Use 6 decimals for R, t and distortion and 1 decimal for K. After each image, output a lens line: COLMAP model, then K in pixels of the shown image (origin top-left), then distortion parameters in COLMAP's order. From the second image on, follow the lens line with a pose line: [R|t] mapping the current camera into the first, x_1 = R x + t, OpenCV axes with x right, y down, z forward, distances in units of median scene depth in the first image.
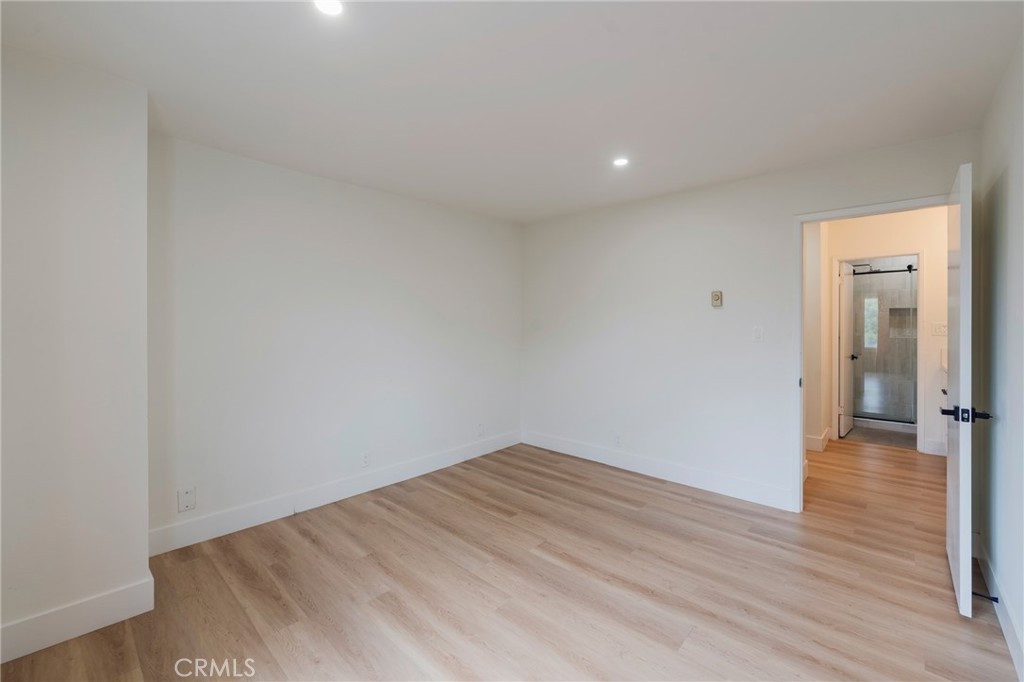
lens RADIAL K [[418.3, 0, 505.2], [0, 418.3, 328.5], [0, 0, 1]] dist [-0.001229, 0.000076]
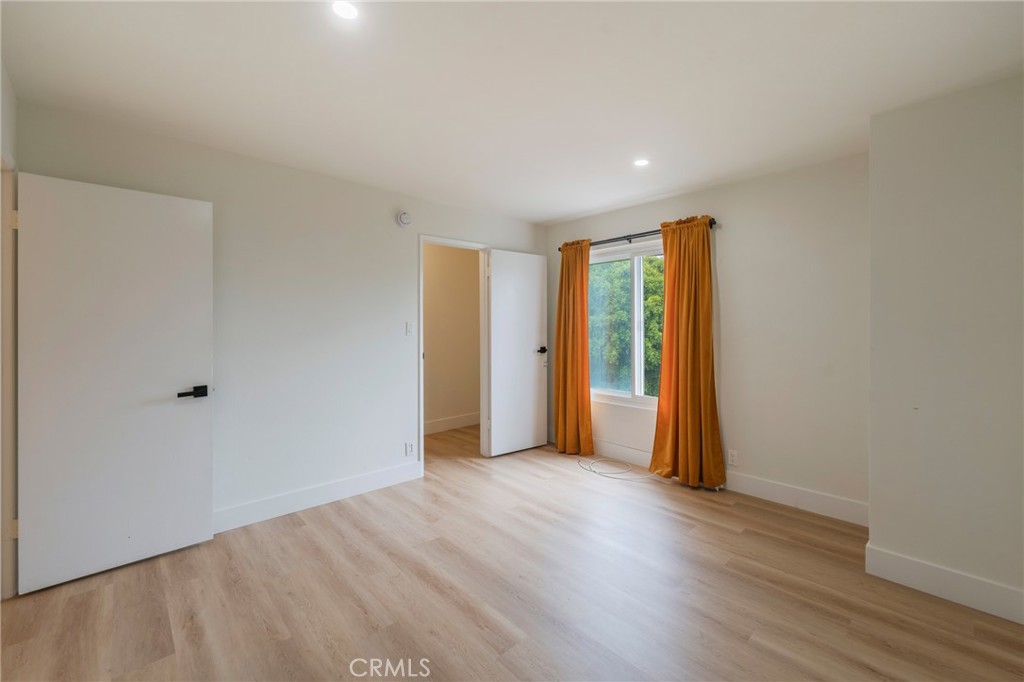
lens RADIAL K [[418.3, 0, 505.2], [0, 418.3, 328.5], [0, 0, 1]] dist [-0.001229, 0.000076]
pose [[-0.997006, -0.001407, 0.077310, 0.045054], [-0.000157, 0.999869, 0.016170, -0.012004], [-0.077322, 0.016109, -0.996876, 1.885767]]
